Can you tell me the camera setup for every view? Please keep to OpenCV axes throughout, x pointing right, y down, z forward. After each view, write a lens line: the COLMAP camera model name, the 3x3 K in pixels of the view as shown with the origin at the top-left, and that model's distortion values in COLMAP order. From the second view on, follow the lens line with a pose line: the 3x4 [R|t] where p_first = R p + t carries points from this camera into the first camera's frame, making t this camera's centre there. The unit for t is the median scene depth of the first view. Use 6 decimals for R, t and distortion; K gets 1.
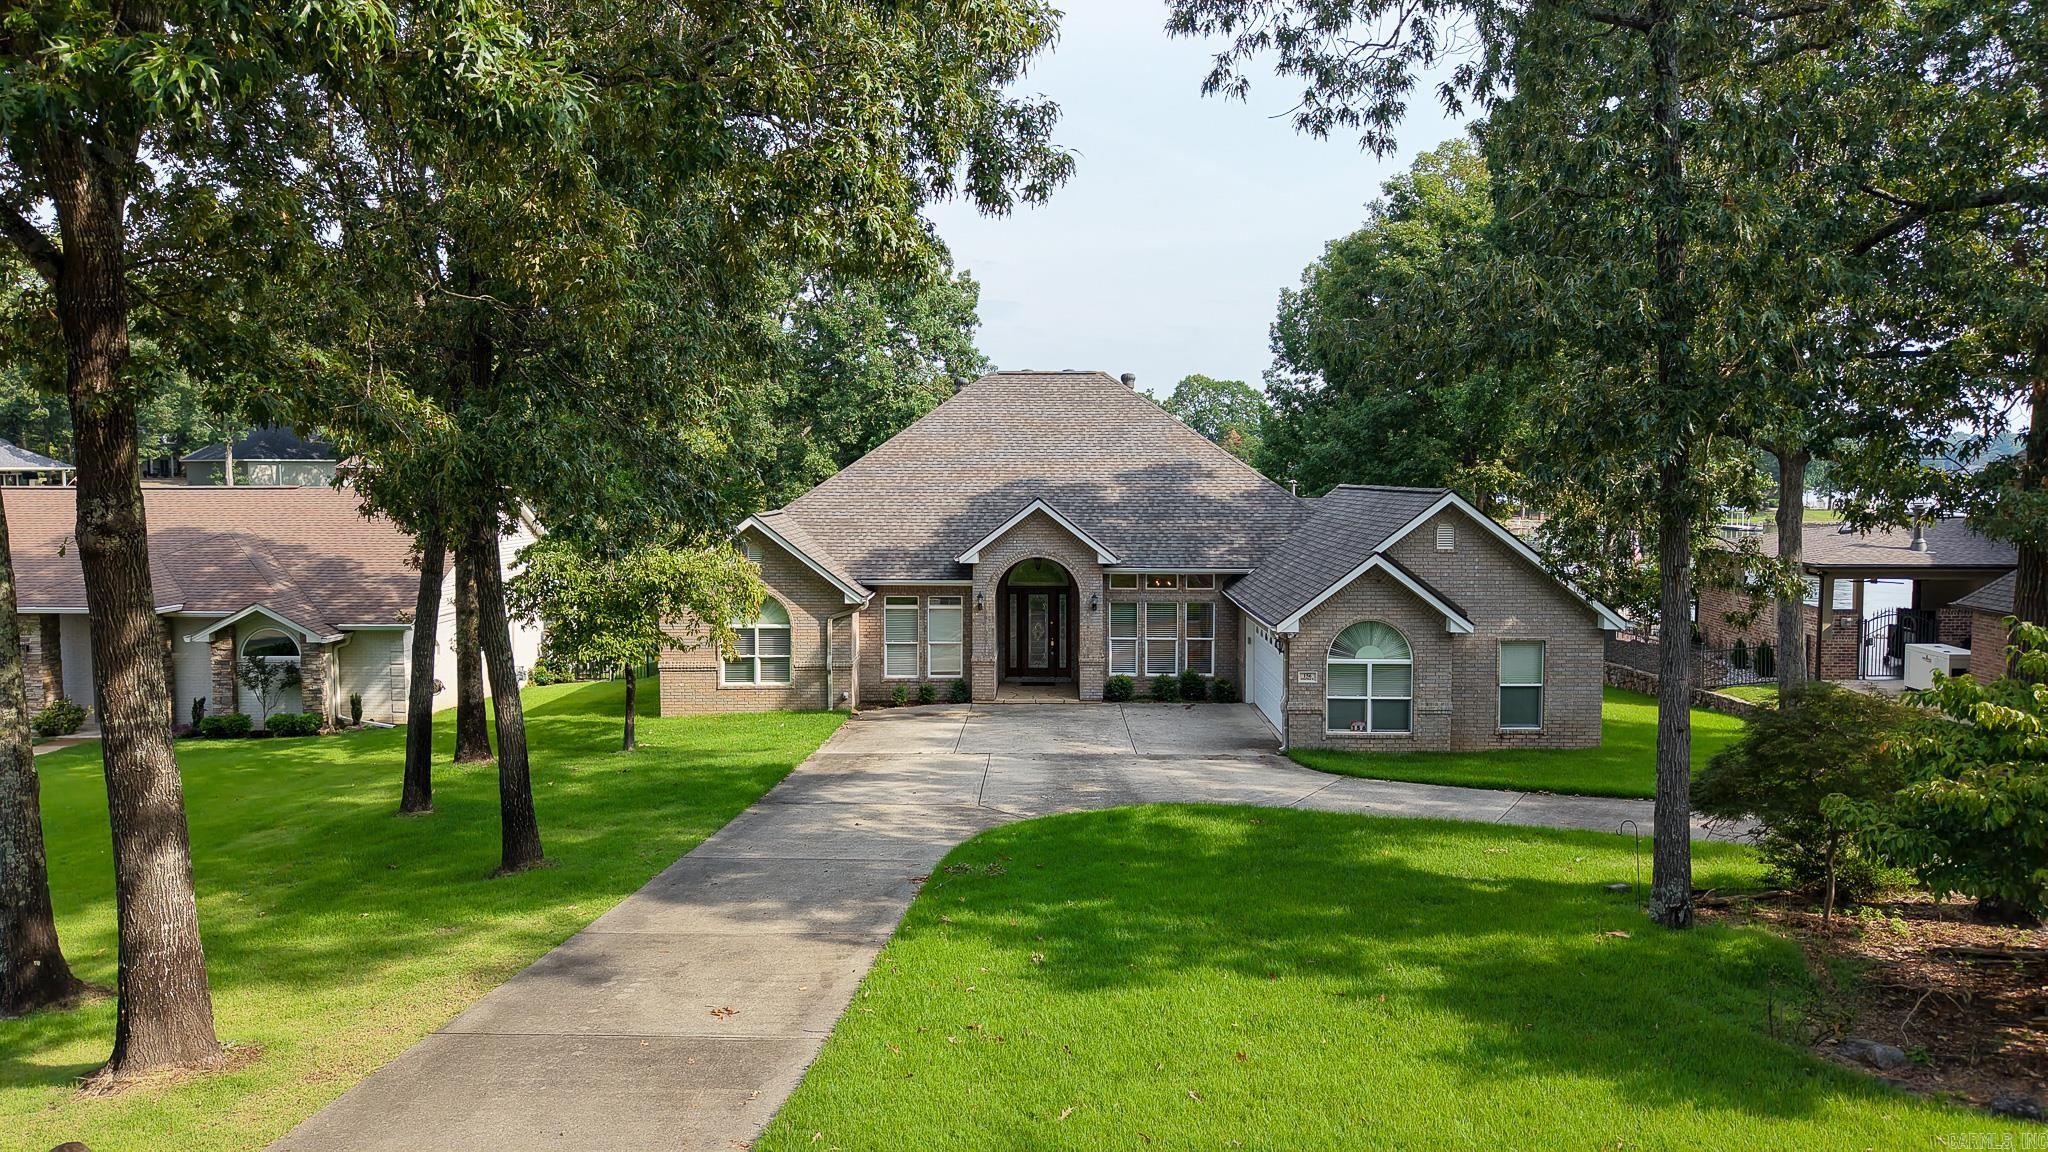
lens RADIAL K [[1371.1, 0, 1030.9], [0, 1371.1, 589.0], [0, 0, 1]] dist [0.064481, -0.150192]
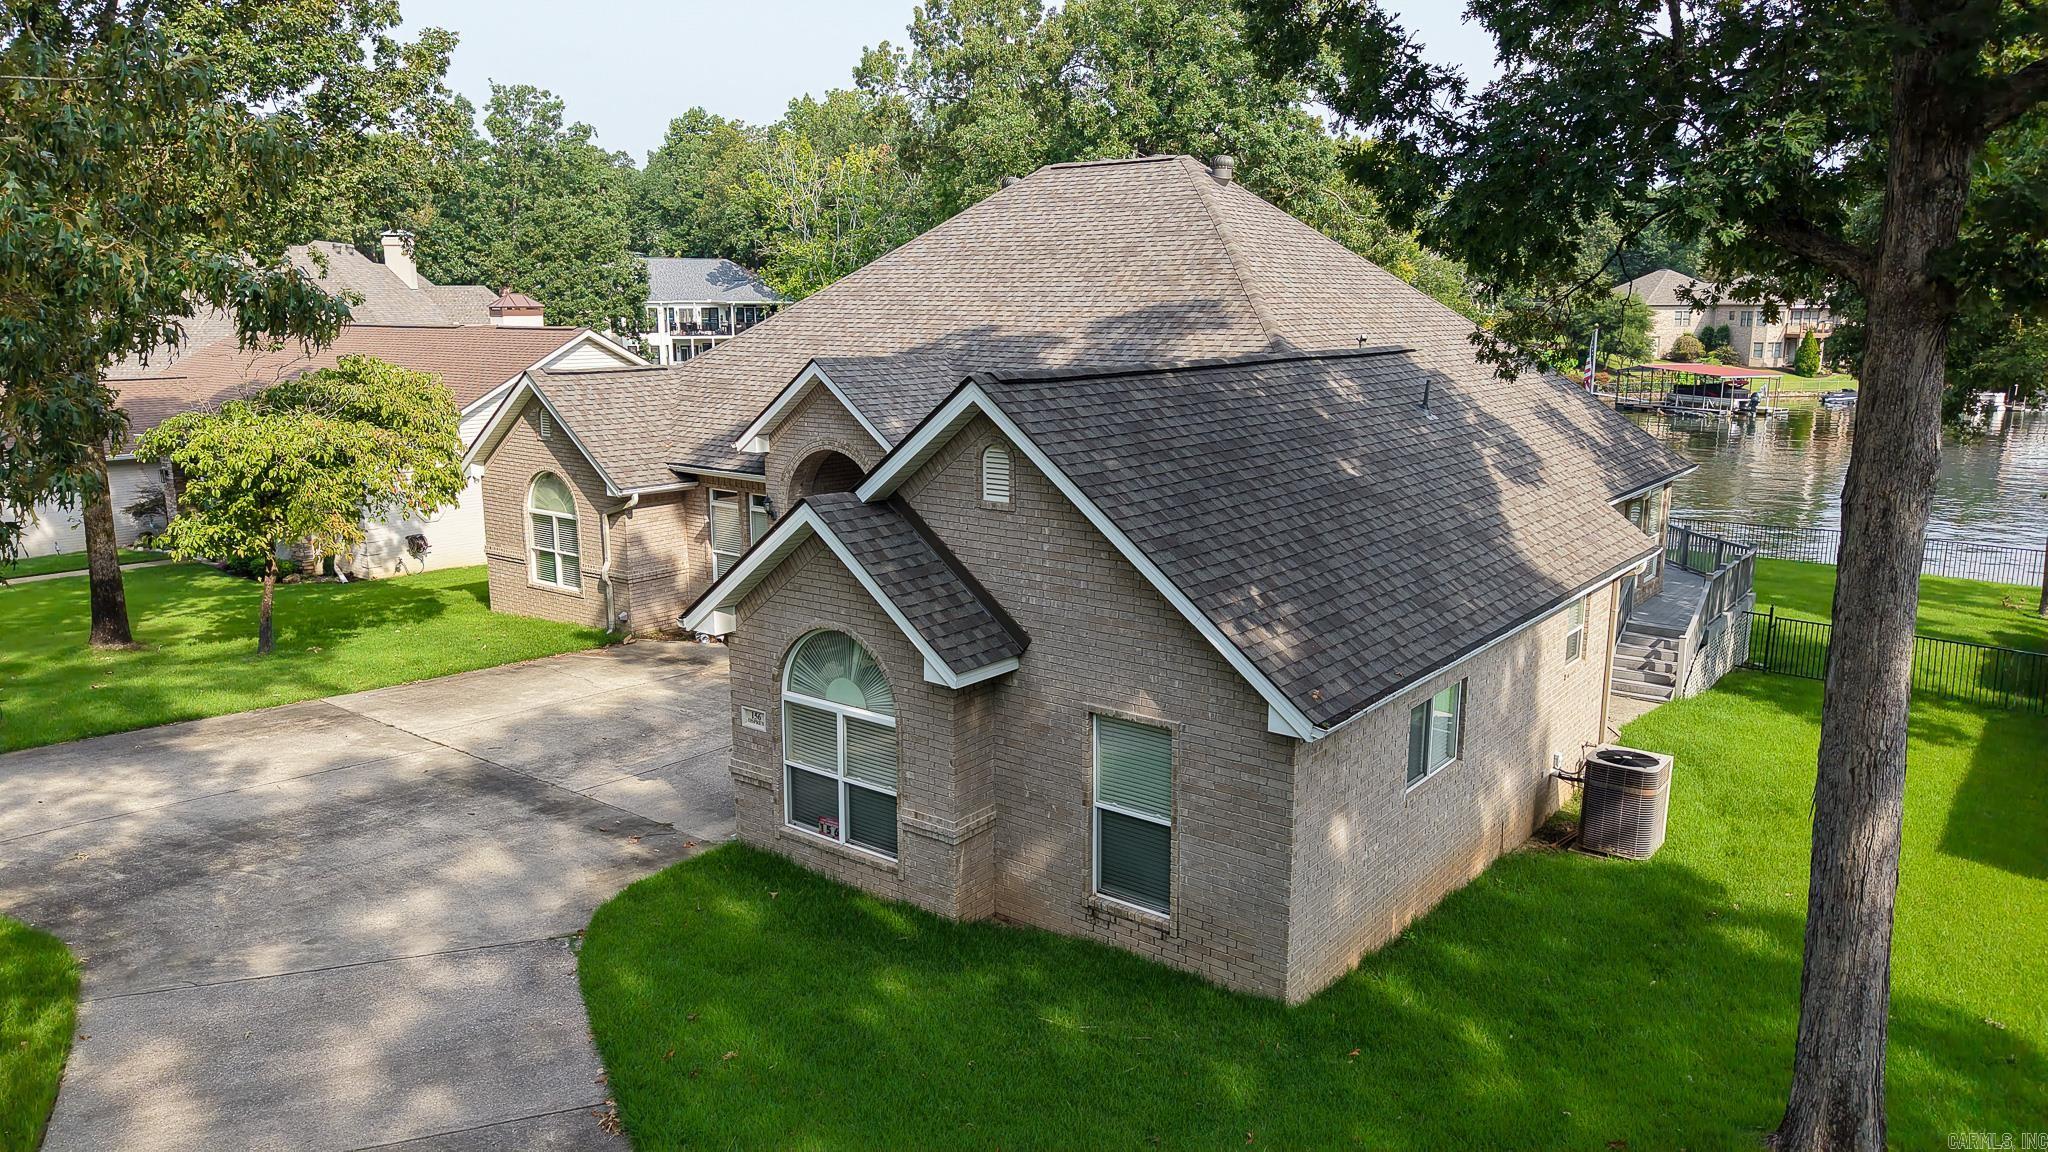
lens RADIAL K [[1371.1, 0, 1030.9], [0, 1371.1, 589.0], [0, 0, 1]] dist [0.064481, -0.150192]
pose [[0.799816, 0.124547, -0.587182, 0.485422], [-0.053693, 0.989160, 0.136673, -0.052770], [0.597839, -0.077786, 0.797833, 0.520608]]
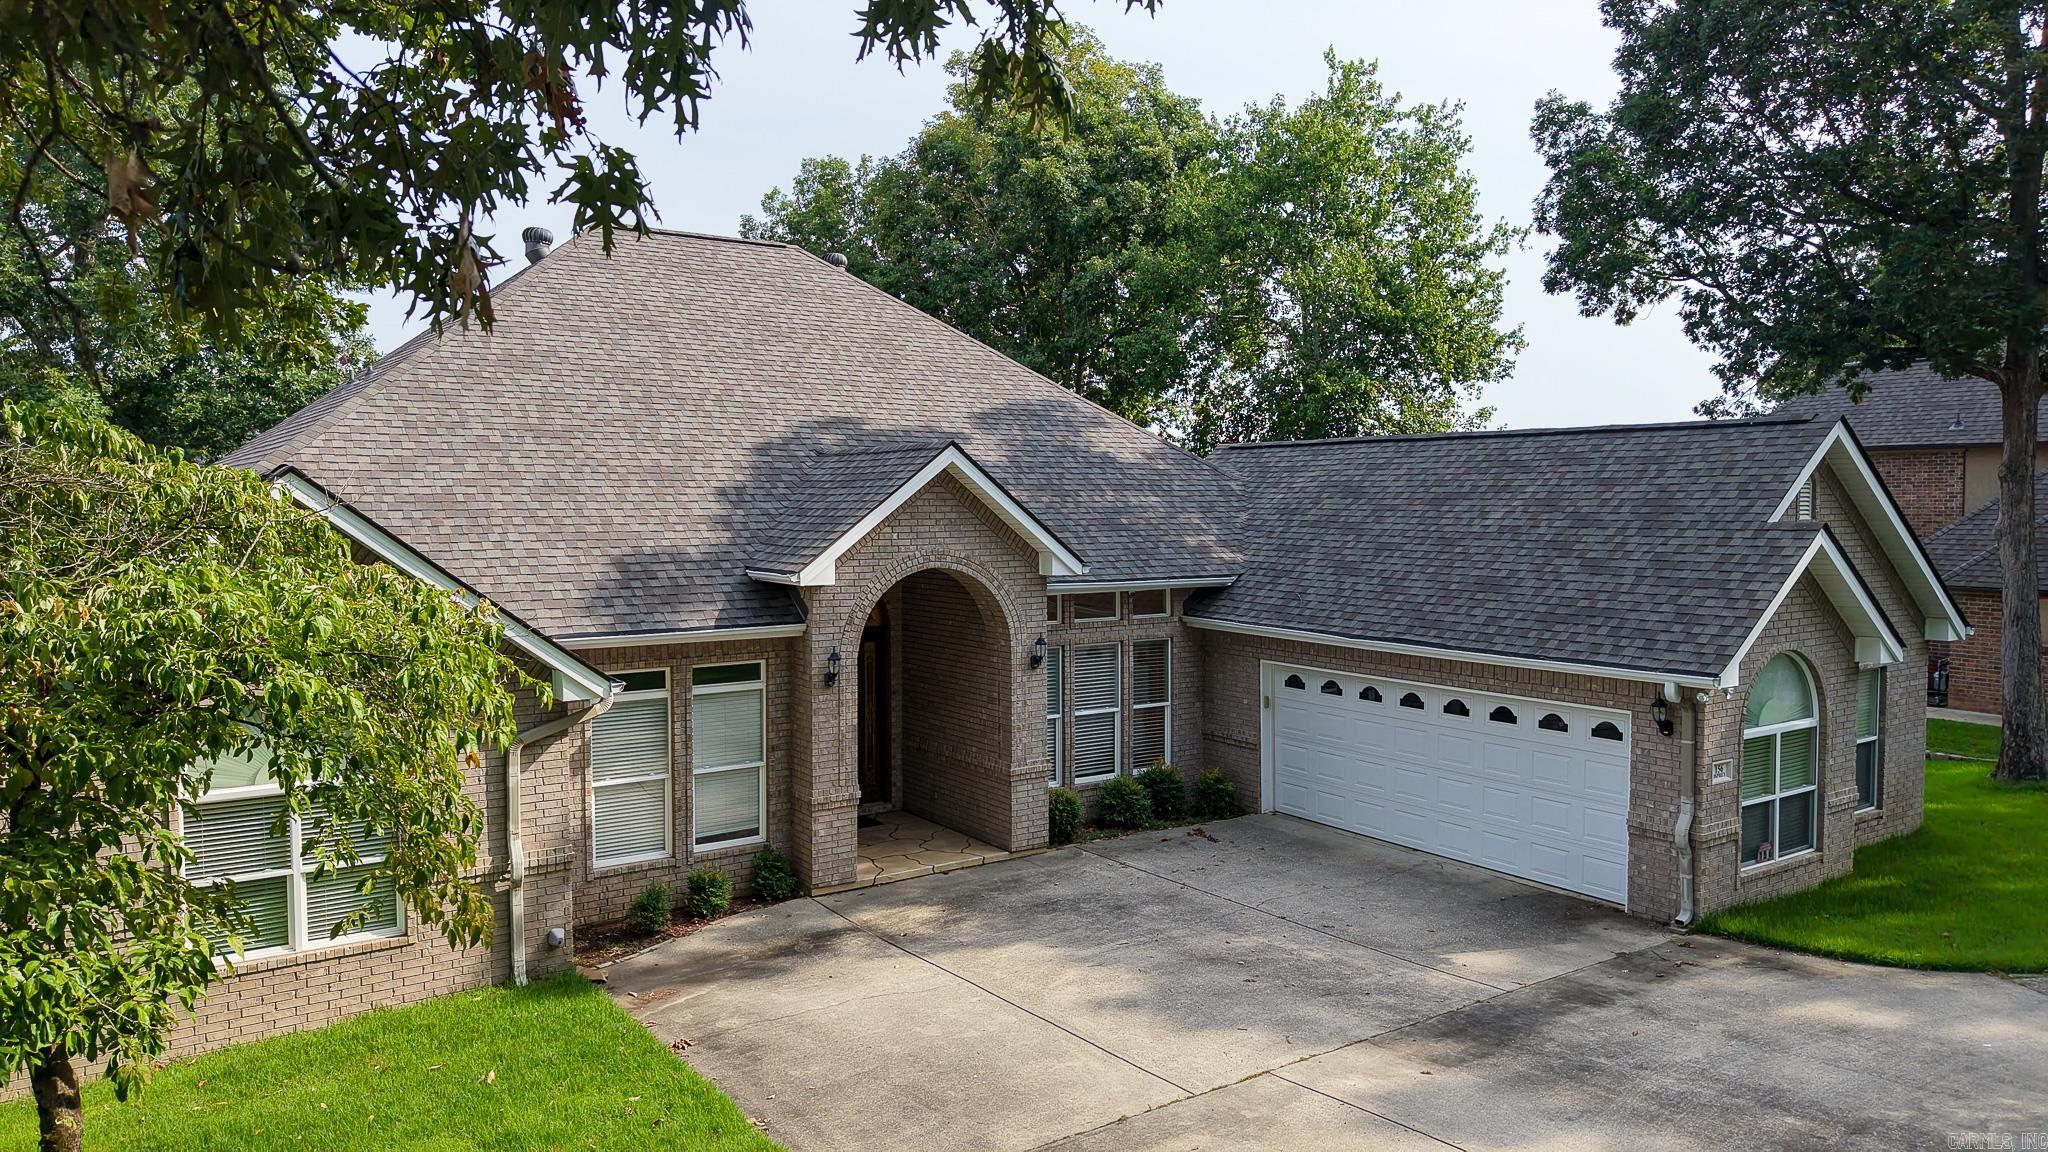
lens RADIAL K [[1371.1, 0, 1030.9], [0, 1371.1, 589.0], [0, 0, 1]] dist [0.064481, -0.150192]
pose [[0.818738, -0.041922, 0.572635, -0.242147], [0.053420, 0.998567, -0.003274, -0.012290], [-0.571677, 0.033270, 0.819804, 0.589400]]
